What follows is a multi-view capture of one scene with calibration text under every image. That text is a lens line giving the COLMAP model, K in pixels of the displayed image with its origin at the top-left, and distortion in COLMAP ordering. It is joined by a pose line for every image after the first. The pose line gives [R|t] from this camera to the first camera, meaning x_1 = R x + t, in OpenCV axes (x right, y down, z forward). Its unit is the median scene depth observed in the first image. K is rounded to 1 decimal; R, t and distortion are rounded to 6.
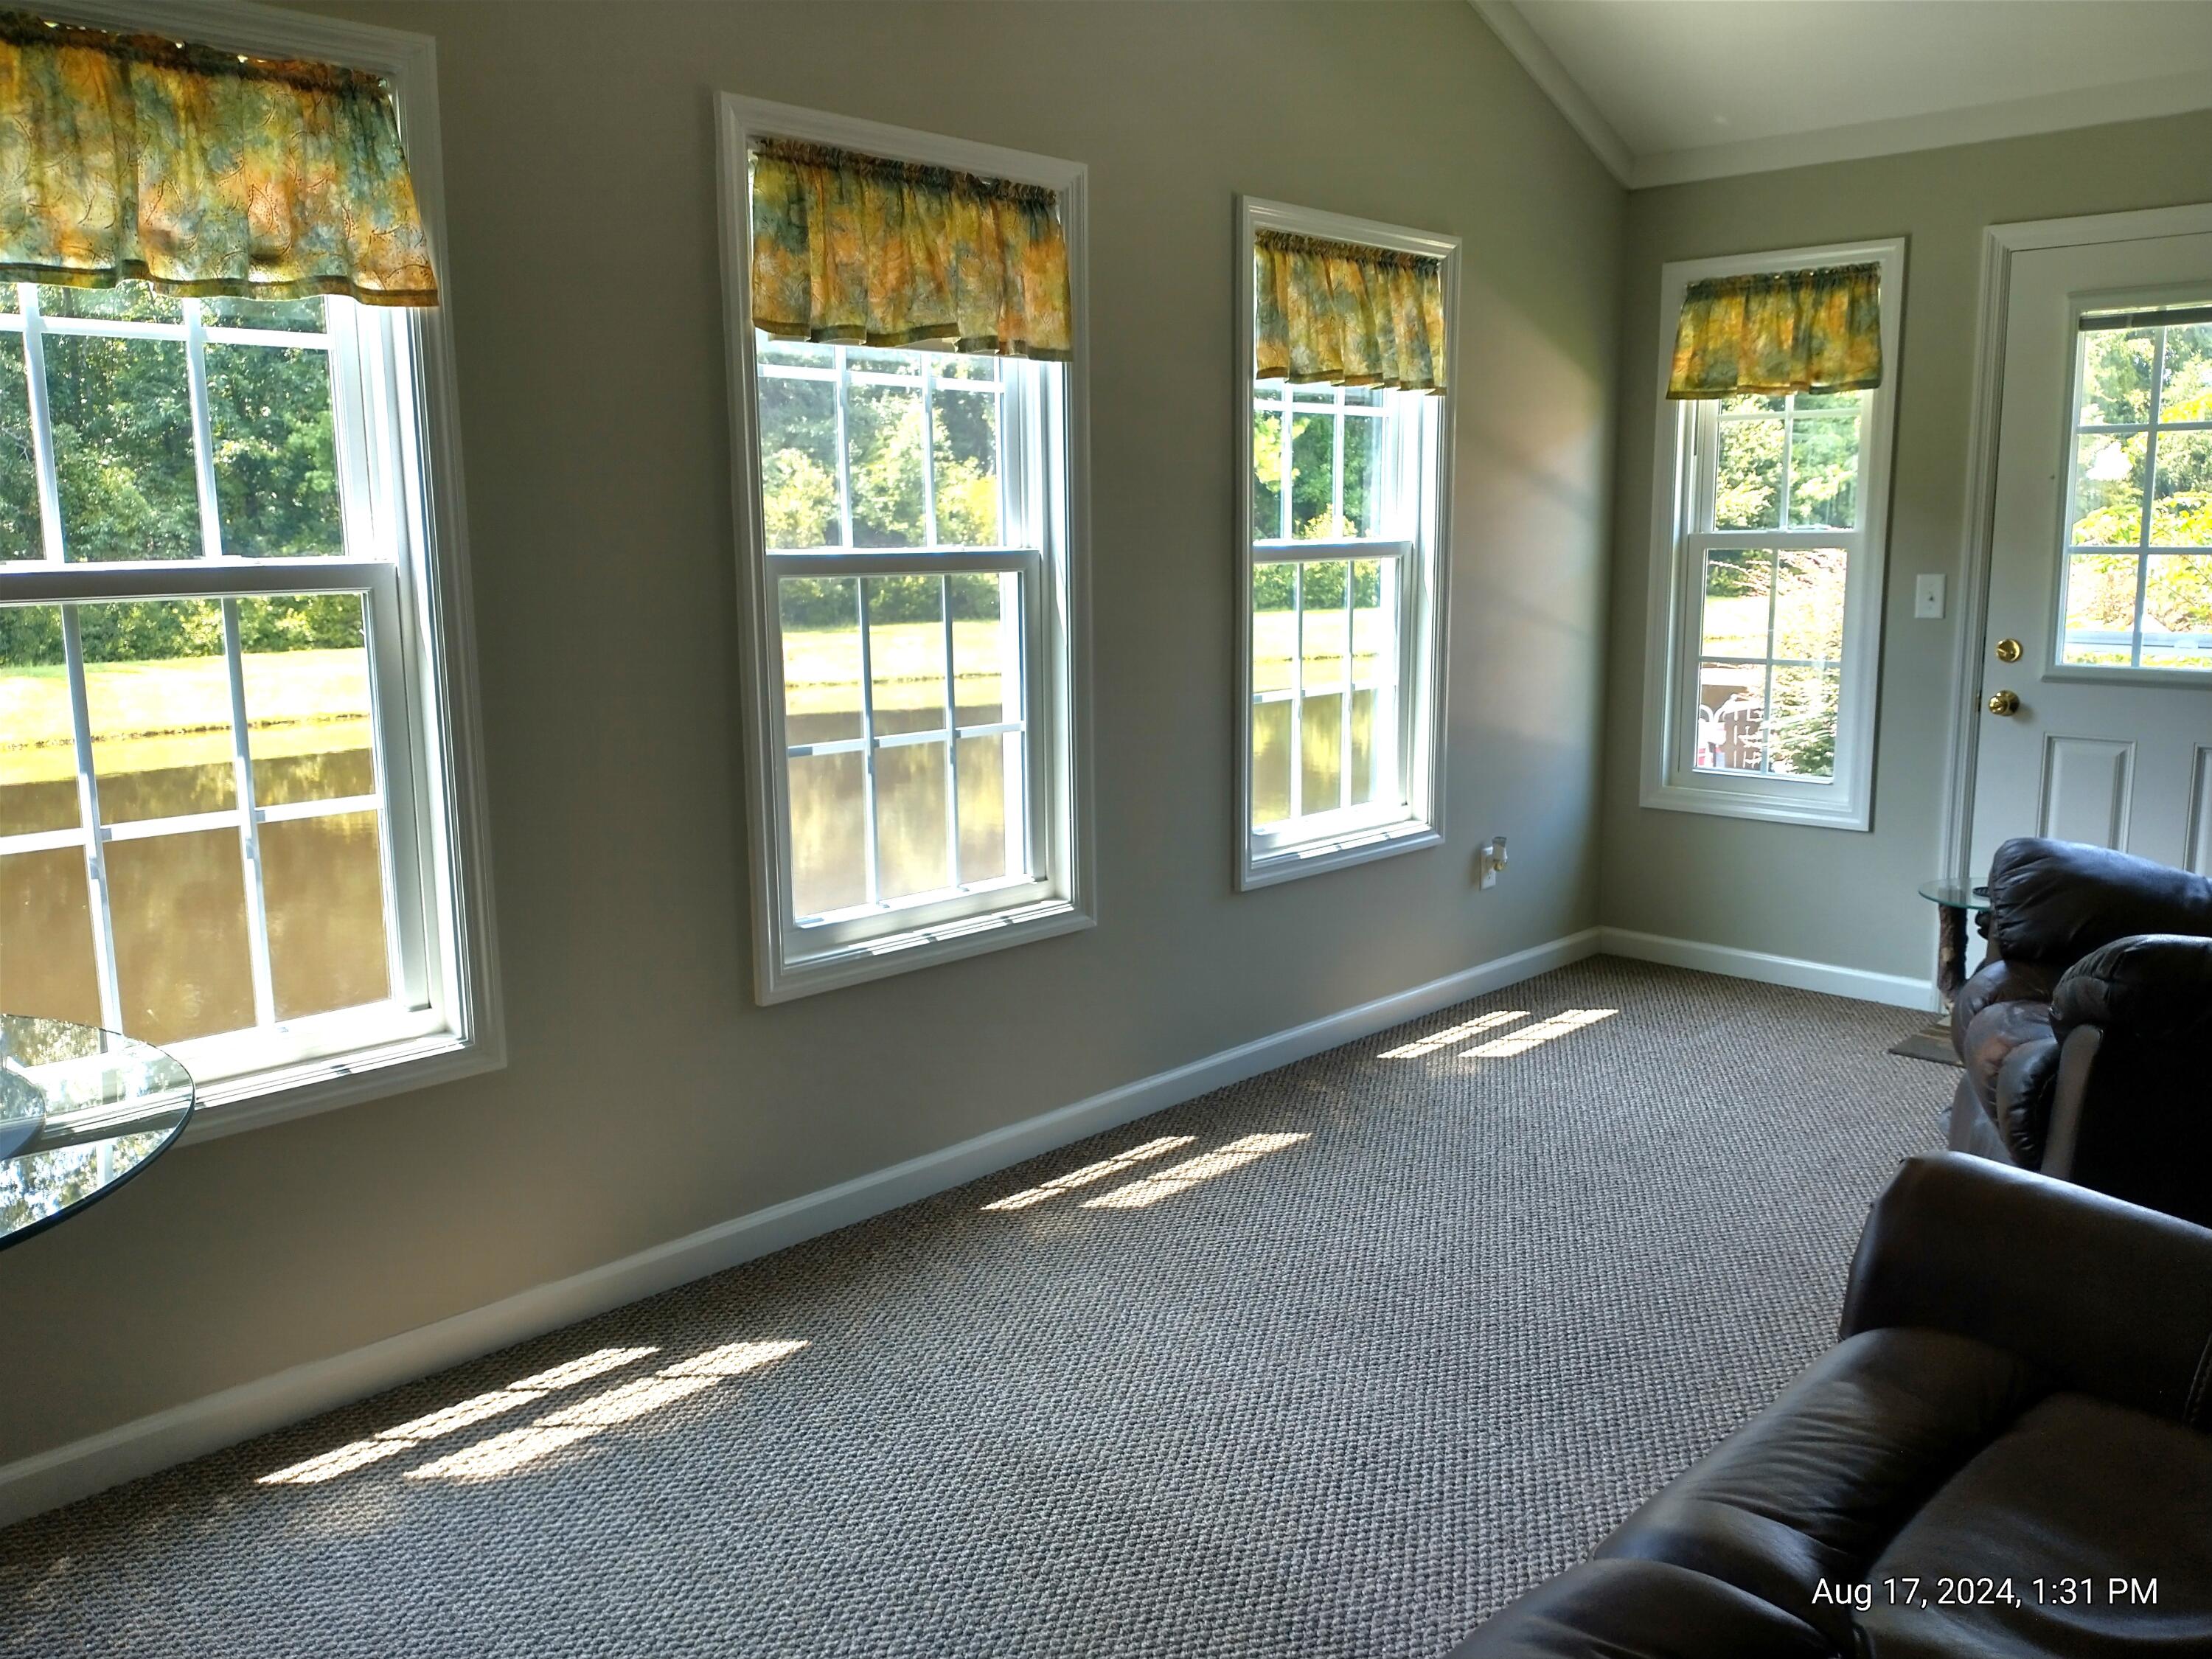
lens RADIAL K [[1786.2, 0, 1097.5], [0, 1786.2, 831.2], [0, 0, 1]] dist [0.064043, -0.137982]
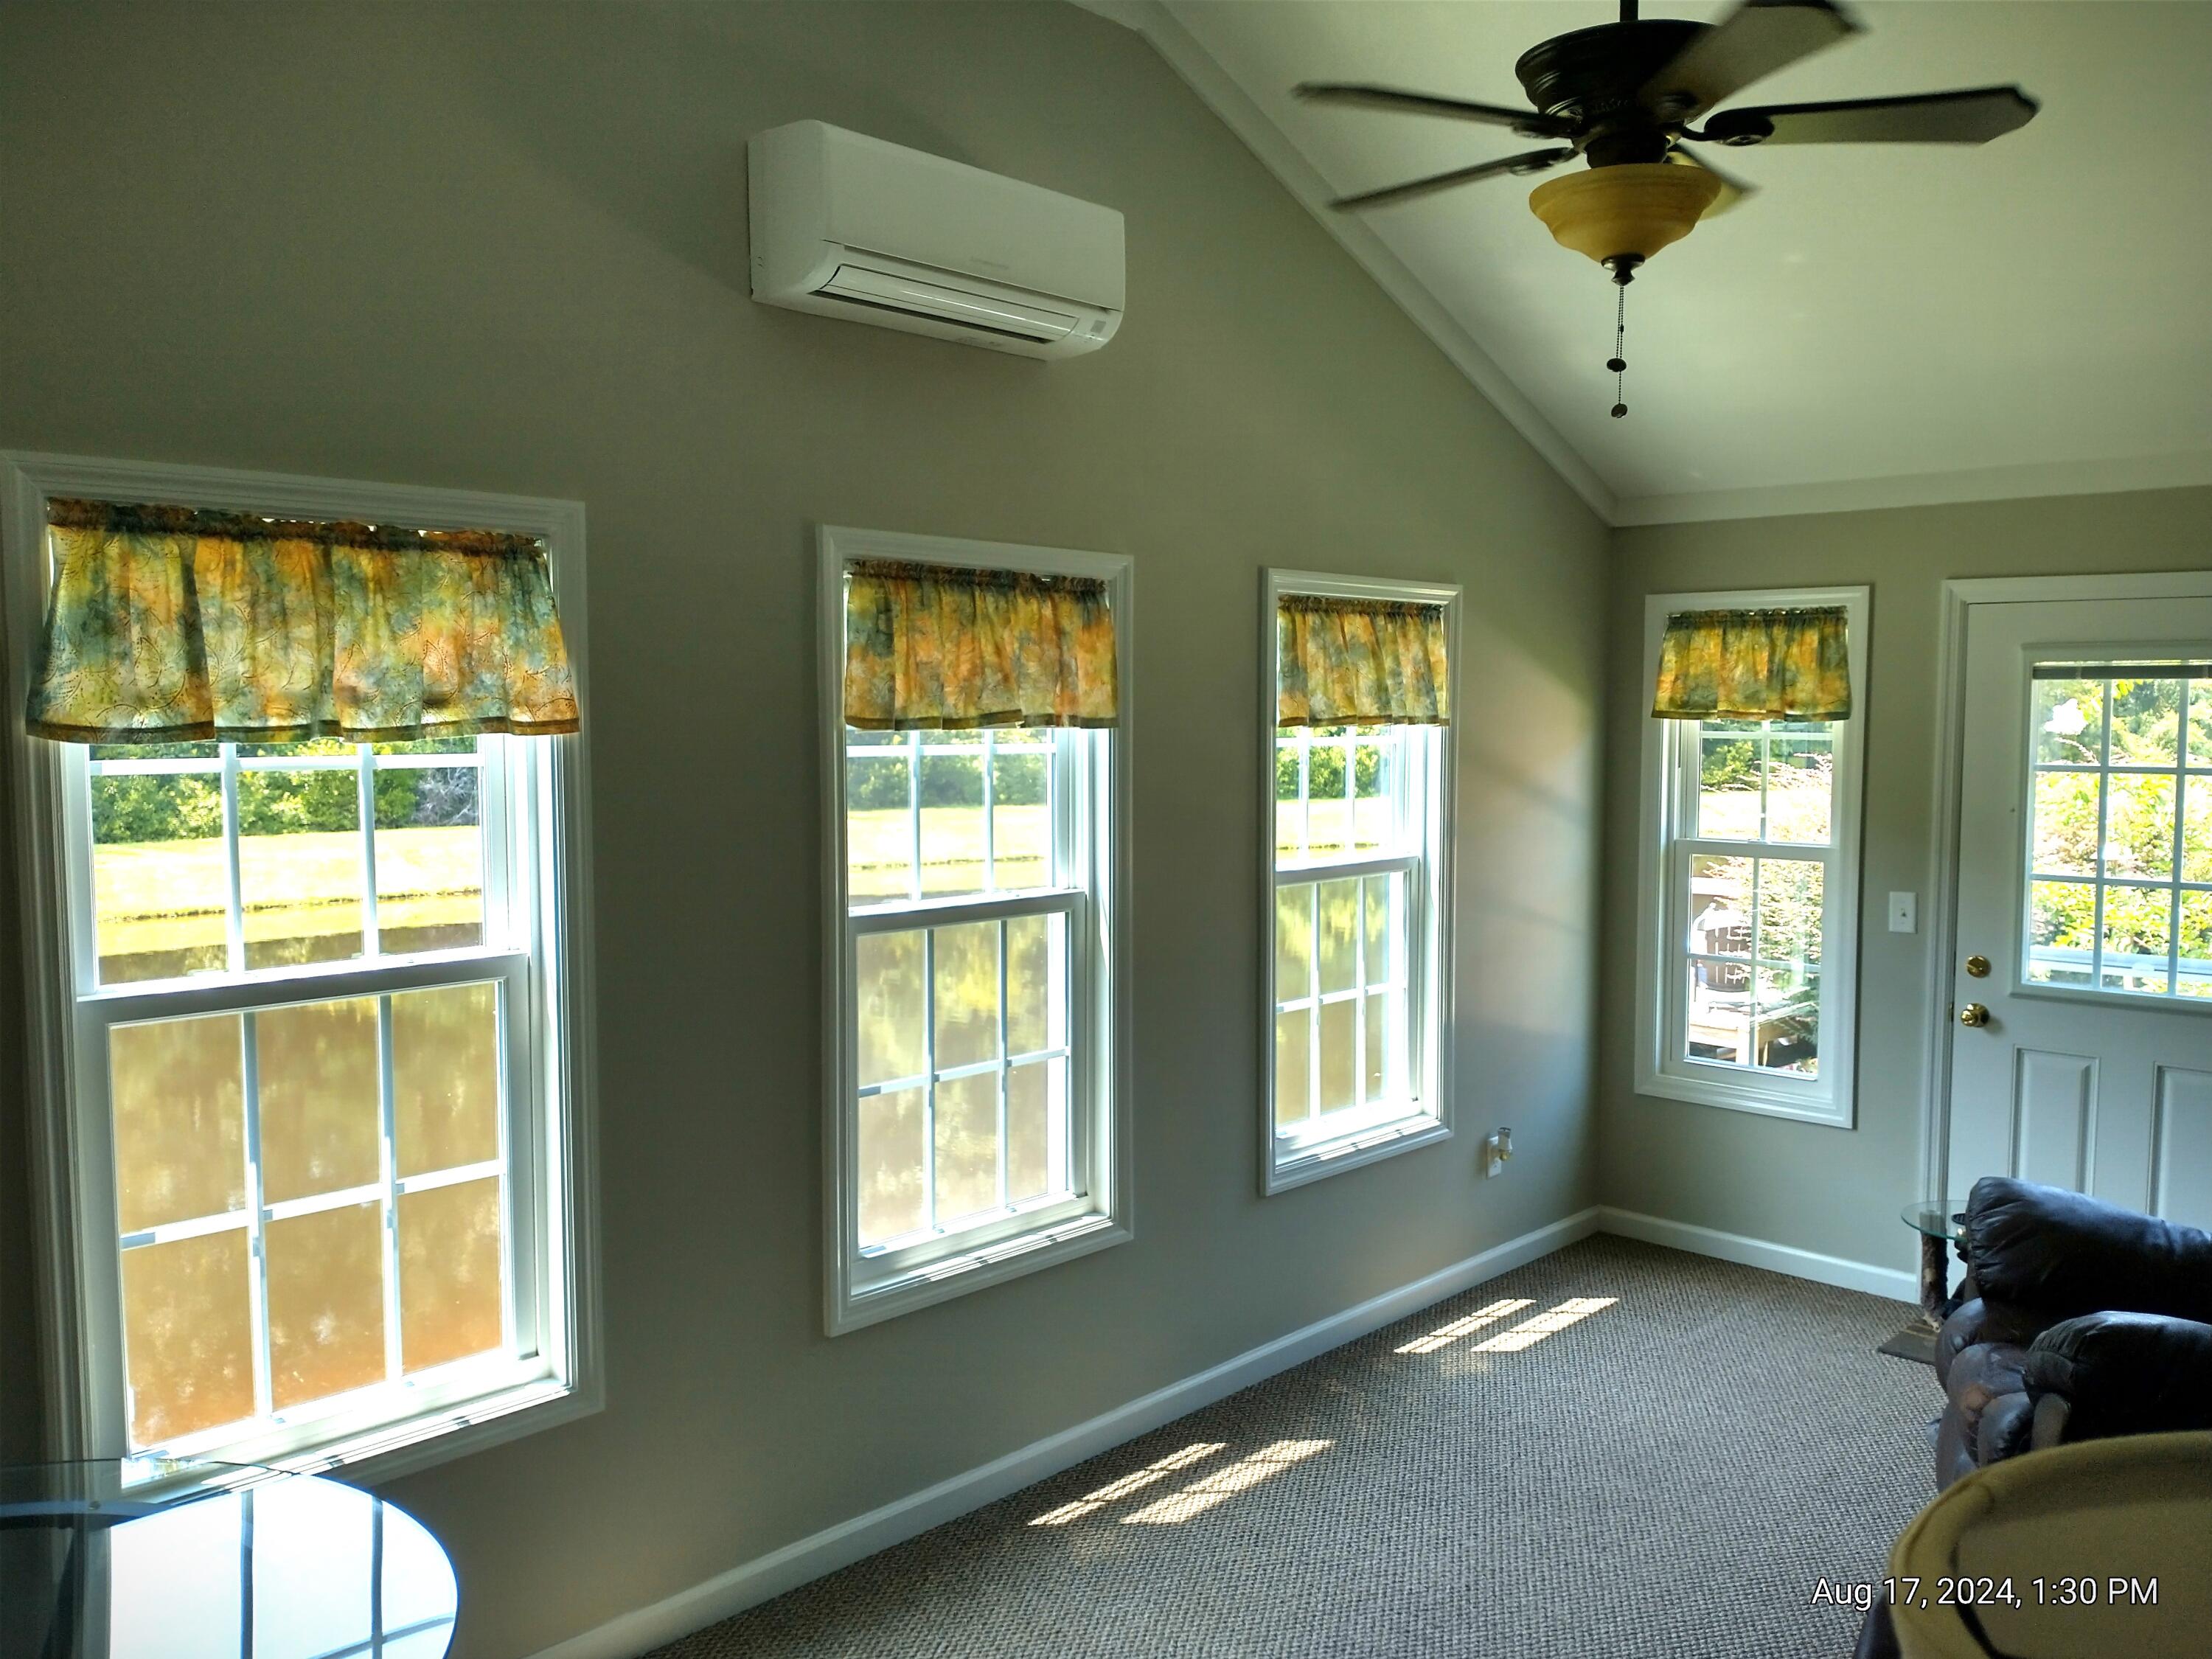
lens RADIAL K [[1786.2, 0, 1086.7], [0, 1786.2, 833.7], [0, 0, 1]] dist [0.064043, -0.137982]
pose [[0.999945, 0.009337, 0.004714, -0.034486], [-0.008844, 0.995382, -0.095584, -0.082576], [-0.005584, 0.095537, 0.995410, -0.081954]]
